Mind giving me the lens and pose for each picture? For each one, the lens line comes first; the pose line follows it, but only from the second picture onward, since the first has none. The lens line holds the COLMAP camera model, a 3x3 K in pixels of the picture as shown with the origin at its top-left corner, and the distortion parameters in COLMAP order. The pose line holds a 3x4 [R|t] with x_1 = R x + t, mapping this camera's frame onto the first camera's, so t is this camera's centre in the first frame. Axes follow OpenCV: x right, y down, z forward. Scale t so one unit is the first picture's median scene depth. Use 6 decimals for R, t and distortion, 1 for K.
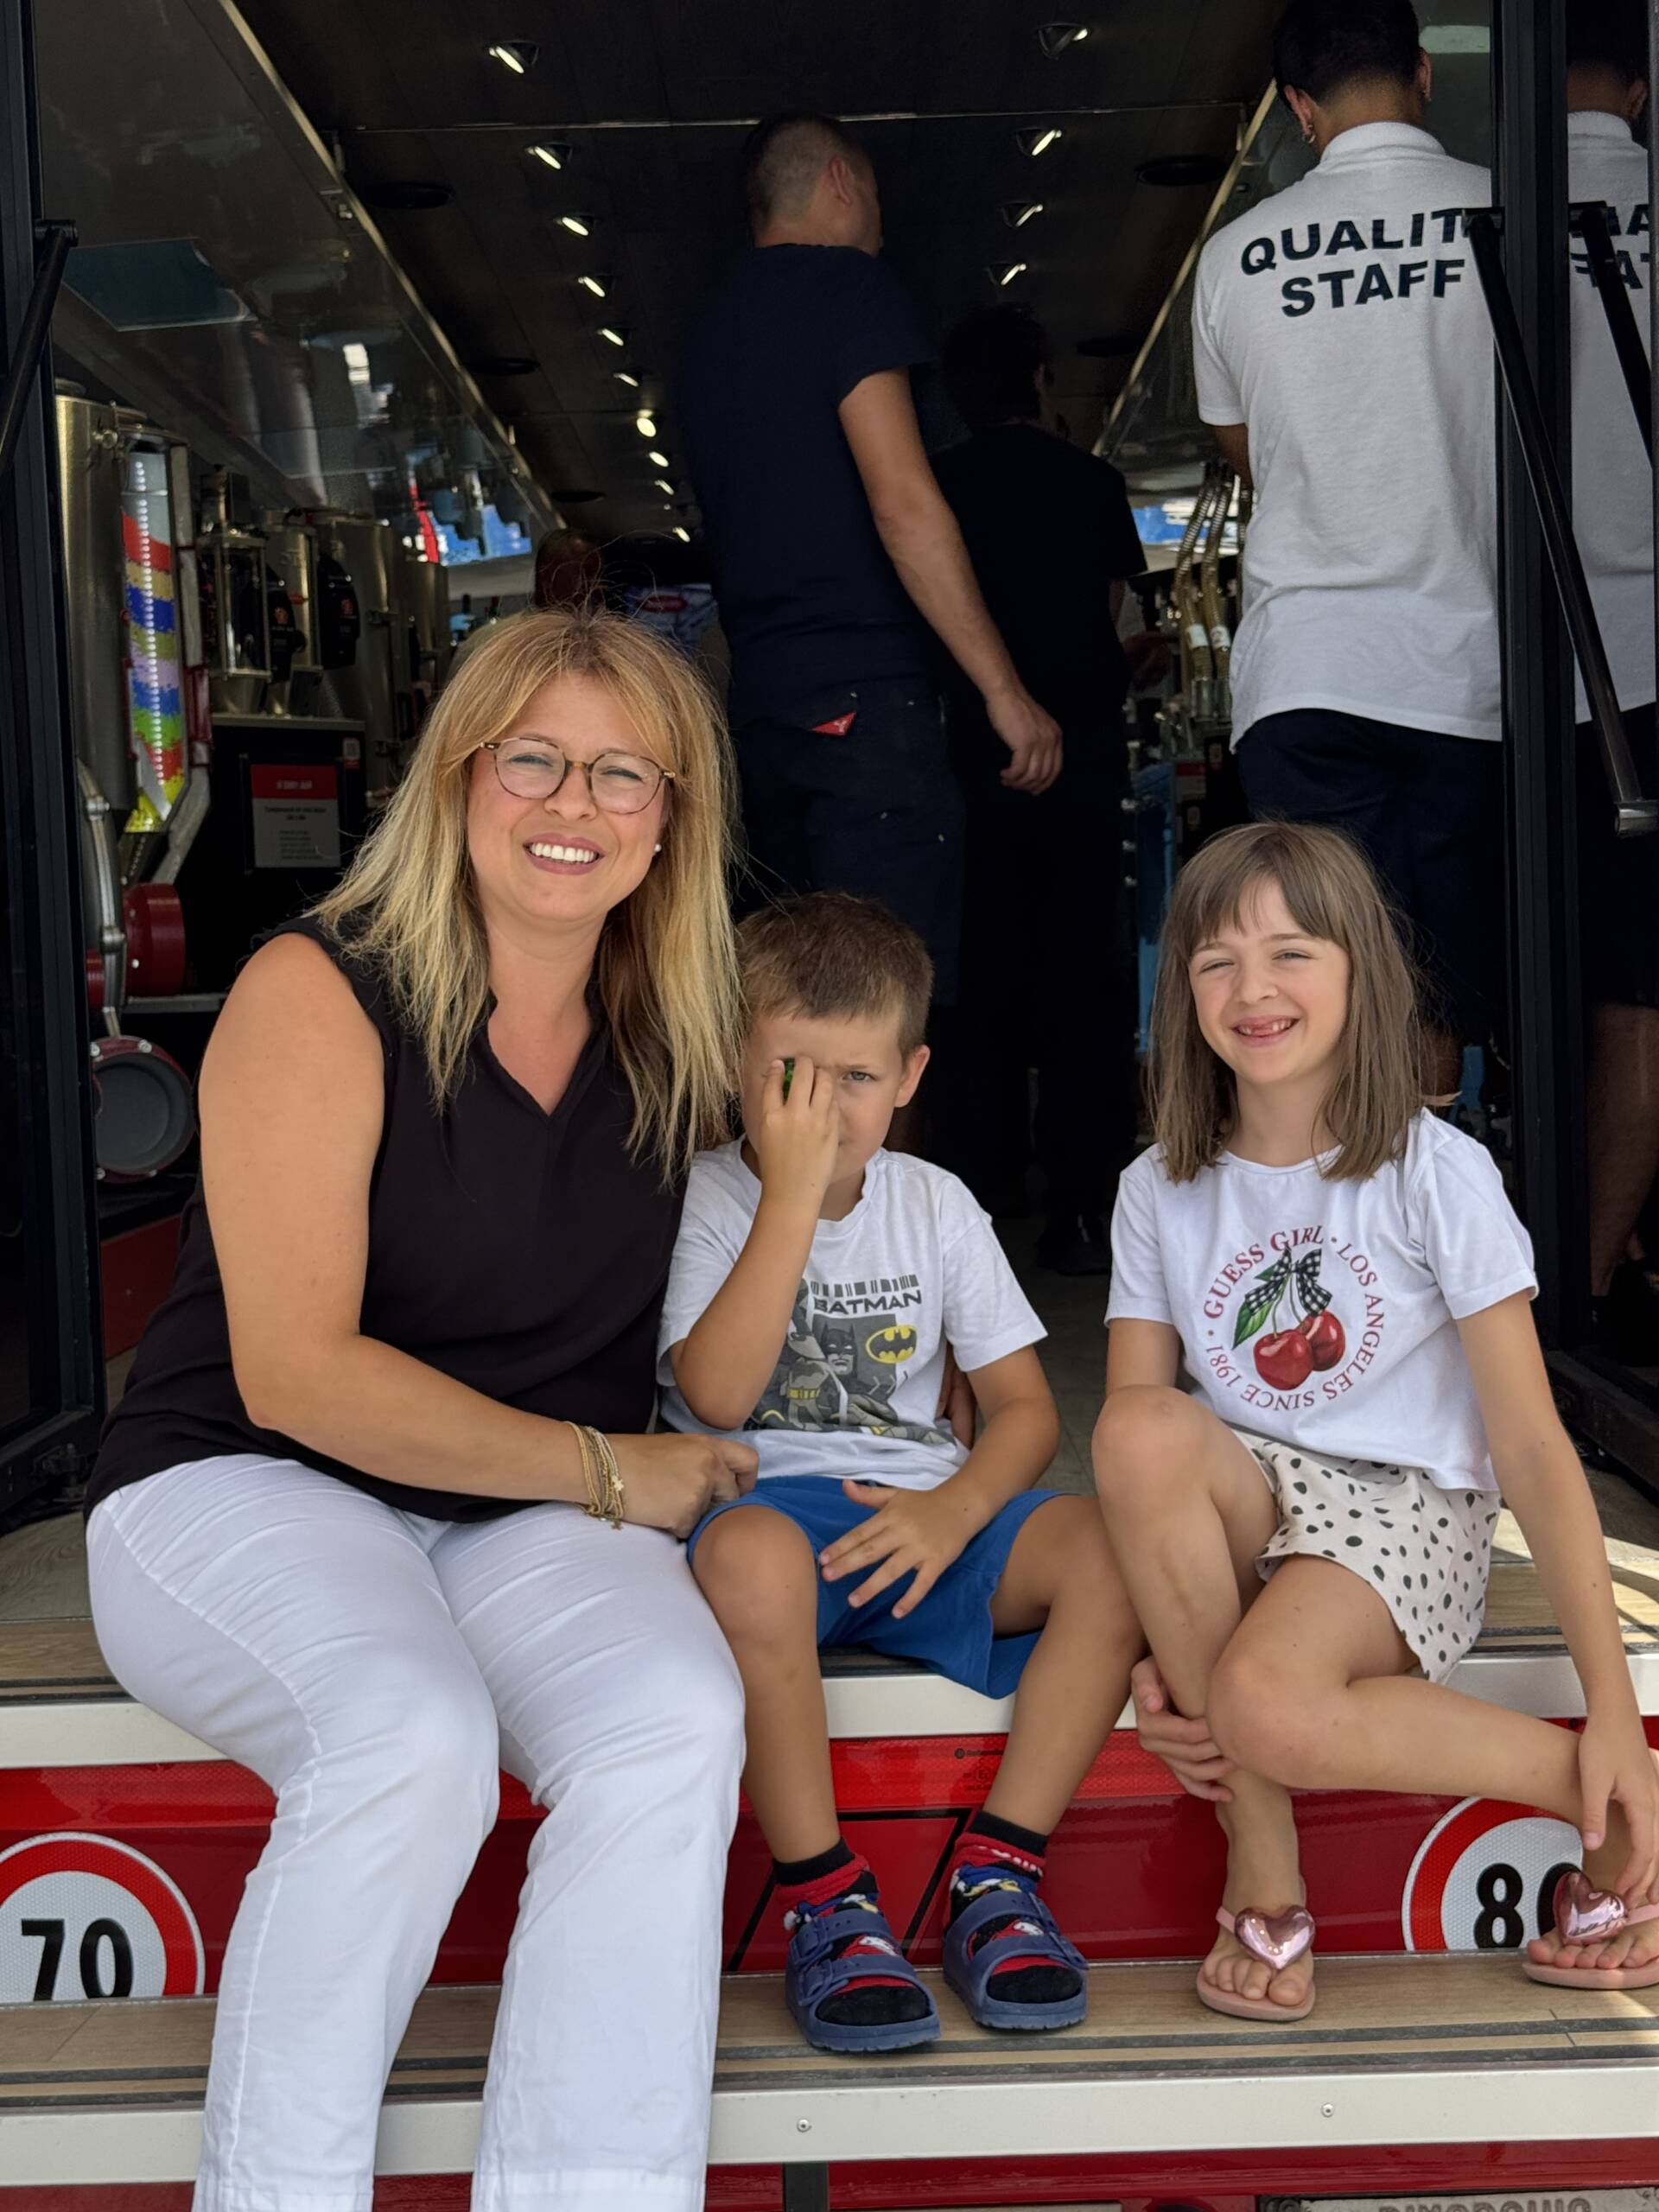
lens RADIAL K [[3144.7, 0, 829.5], [0, 3144.7, 1106.0], [0, 0, 1]] dist [0.236535, -0.056161]
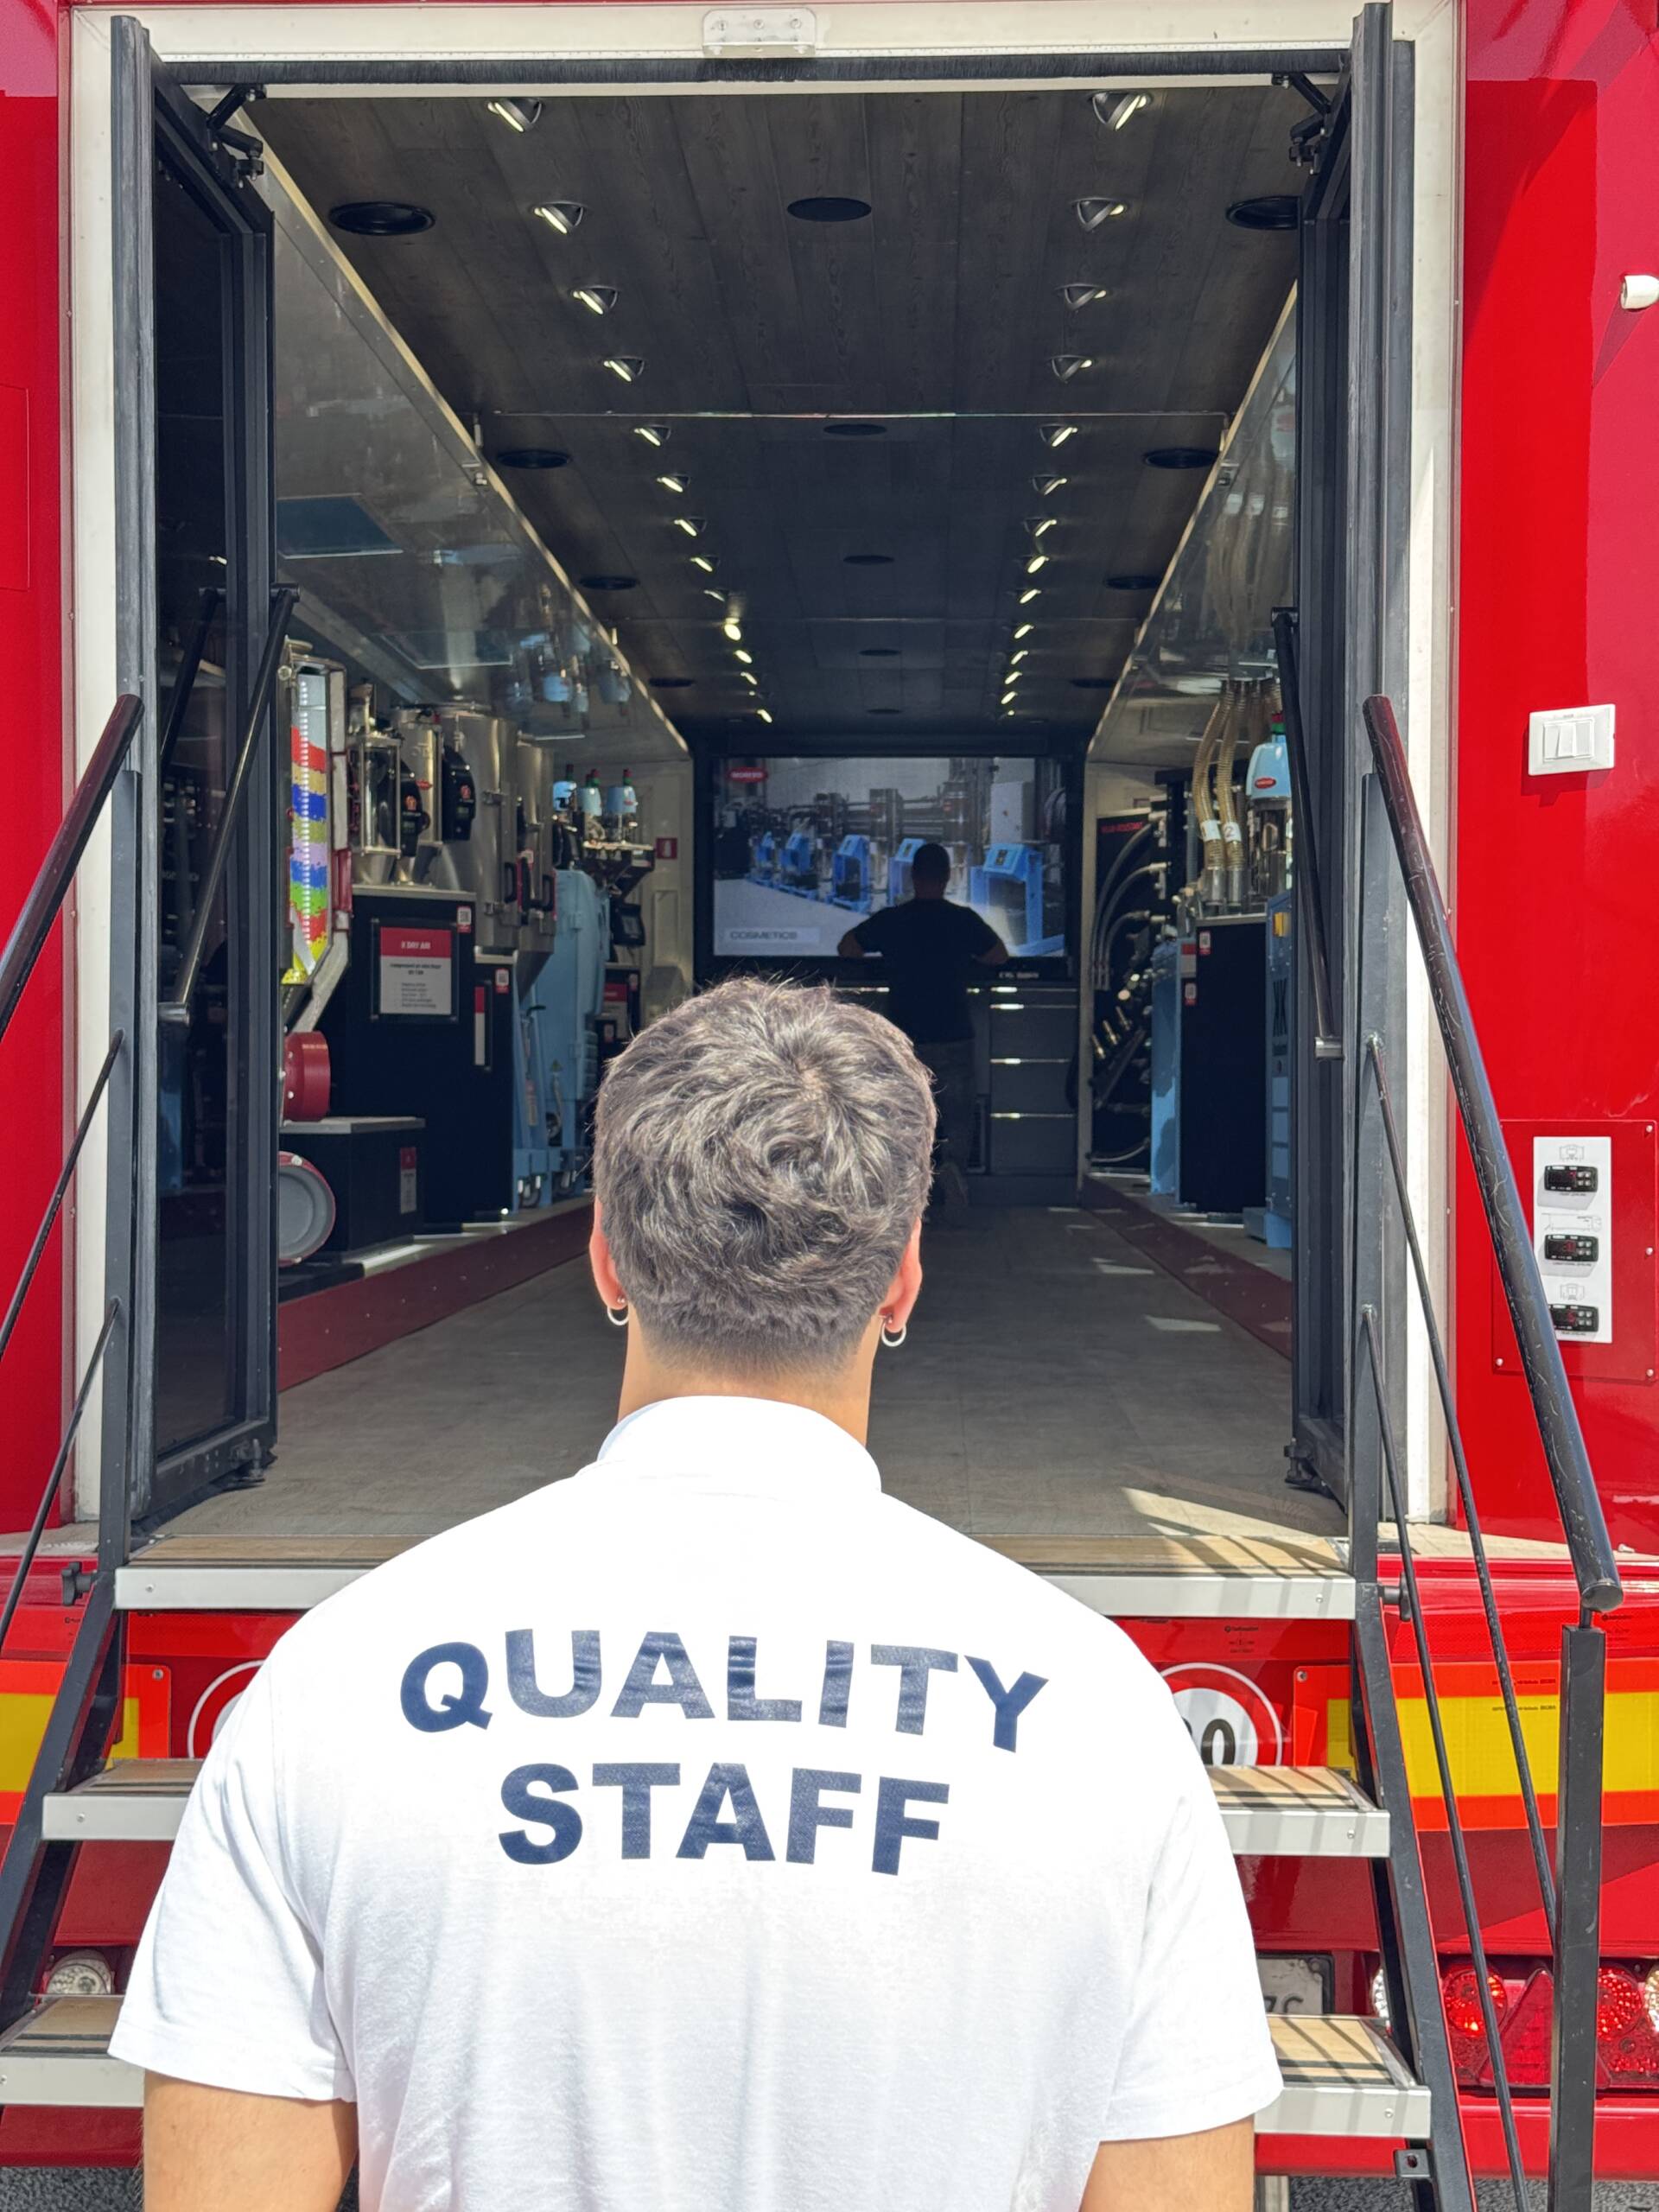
lens RADIAL K [[3144.7, 0, 829.5], [0, 3144.7, 1106.0], [0, 0, 1]] dist [0.236535, -0.056161]
pose [[0.998932, 0.036331, -0.028538, 0.022674], [-0.037509, 0.998418, -0.041888, 0.003106], [0.026971, 0.042914, 0.998715, -0.177762]]
